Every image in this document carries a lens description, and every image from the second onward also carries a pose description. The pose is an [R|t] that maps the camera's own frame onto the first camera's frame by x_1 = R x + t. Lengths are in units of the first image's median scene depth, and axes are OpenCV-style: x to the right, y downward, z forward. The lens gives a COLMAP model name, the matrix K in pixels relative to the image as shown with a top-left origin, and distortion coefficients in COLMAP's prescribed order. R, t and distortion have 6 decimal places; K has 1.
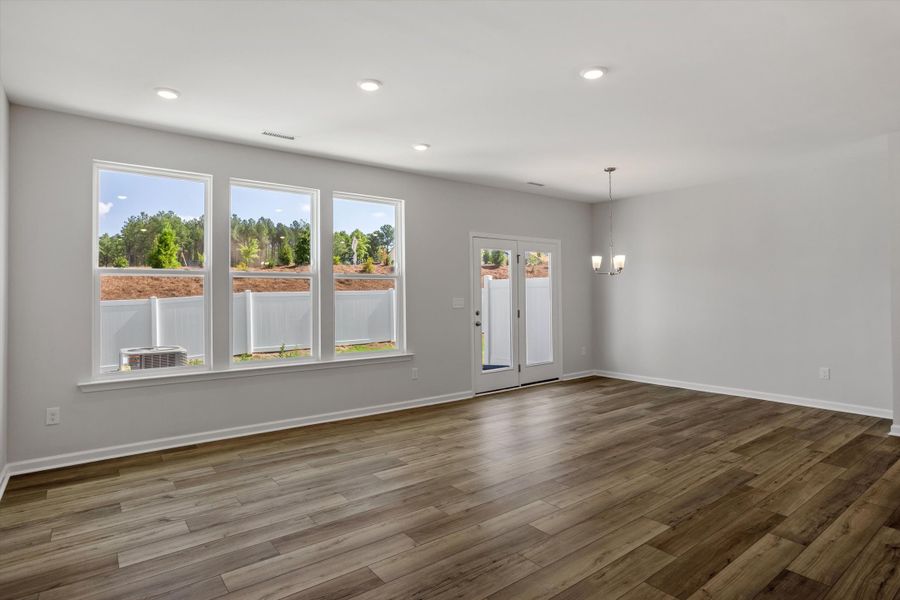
lens RADIAL K [[472.6, 0, 455.7], [0, 472.6, 287.1], [0, 0, 1]] dist [-0.031716, 0.015582]
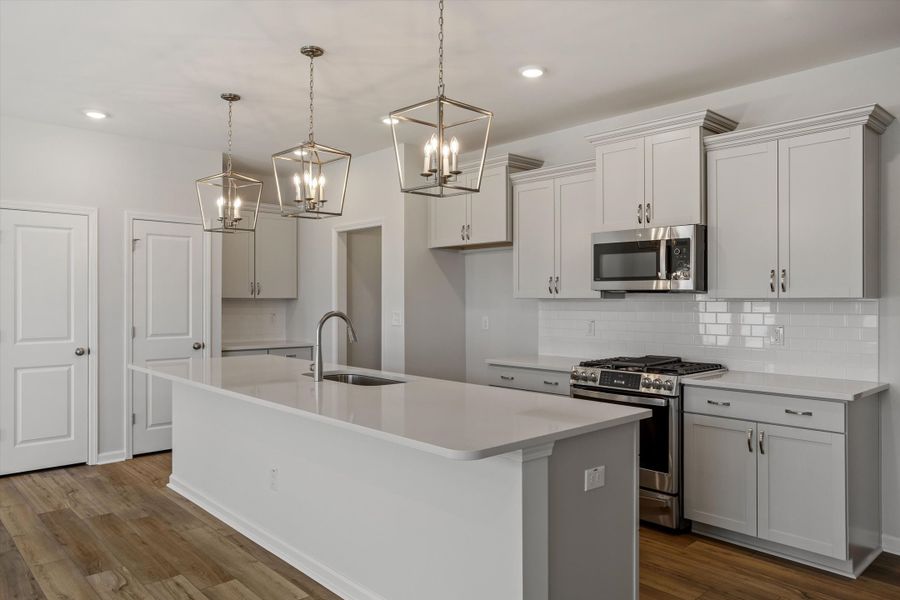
lens RADIAL K [[610.4, 0, 455.0], [0, 610.4, 301.9], [0, 0, 1]] dist [0.005913, 0.002035]
pose [[-0.078028, 0.008101, 0.996918, -0.179137], [-0.019735, 0.999758, -0.009669, -0.005905], [-0.996756, -0.020428, -0.077849, 0.251769]]
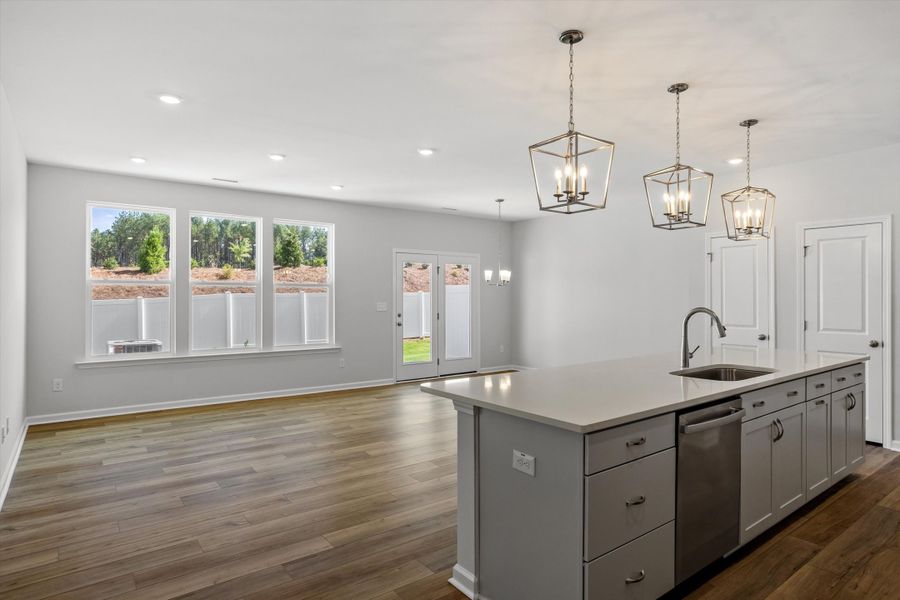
lens RADIAL K [[484.1, 0, 446.7], [0, 484.1, 295.2], [0, 0, 1]] dist [-0.017348, 0.007268]
pose [[0.999849, 0.011284, -0.013234, 0.275550], [-0.011104, 0.999846, 0.013597, -0.021977], [0.013386, -0.013448, 0.999820, -0.365735]]
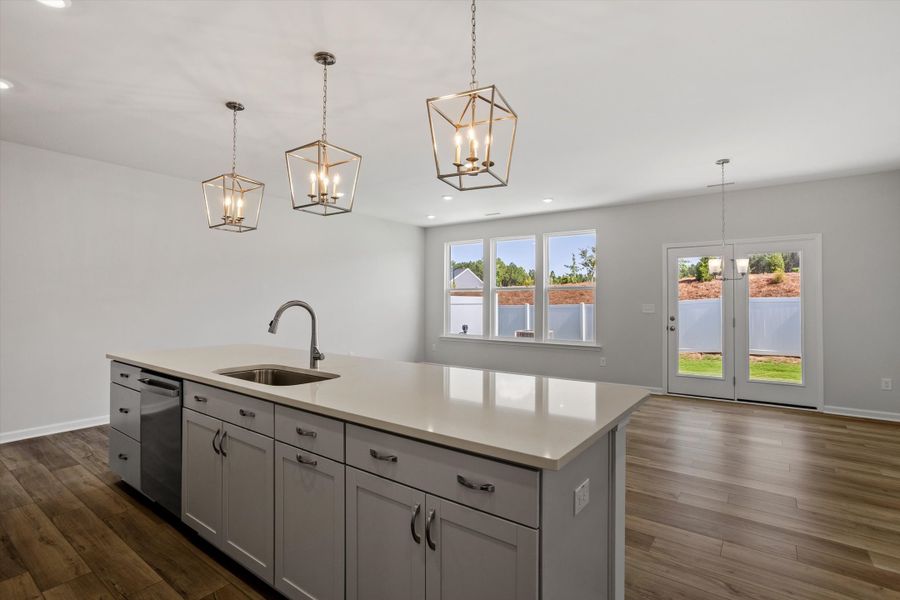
lens RADIAL K [[422.6, 0, 457.4], [0, 422.6, 298.4], [0, 0, 1]] dist [-0.017990, 0.009643]
pose [[0.303362, 0.000378, -0.952875, 1.216185], [0.013049, 0.999904, 0.004551, -0.002323], [0.952786, -0.013815, 0.303328, 0.367416]]
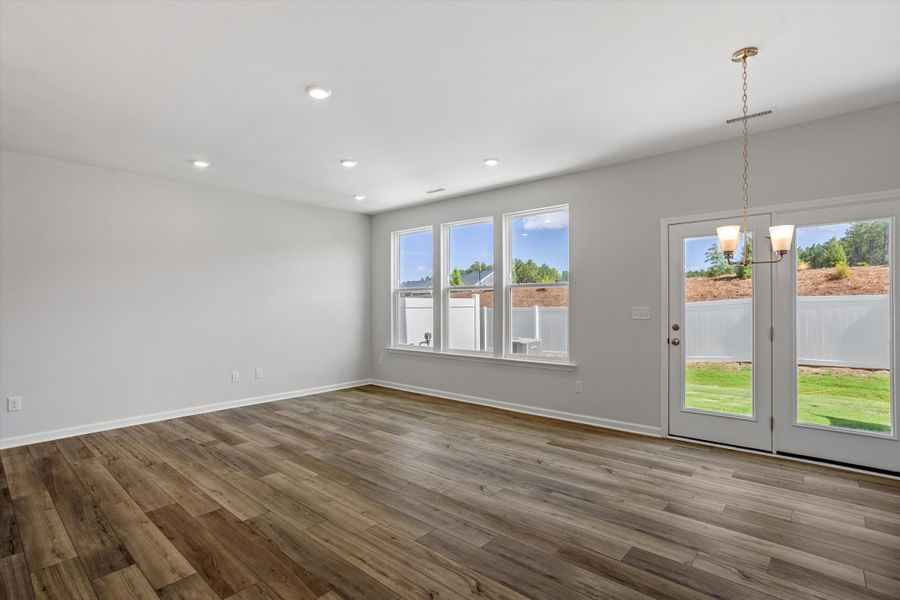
lens RADIAL K [[422.6, 0, 440.9], [0, 422.6, 308.4], [0, 0, 1]] dist [-0.017990, 0.009643]
pose [[0.200409, 0.014240, -0.979609, 0.916867], [0.024486, 0.999509, 0.019539, 0.006131], [0.979406, -0.027902, 0.199962, 0.774457]]
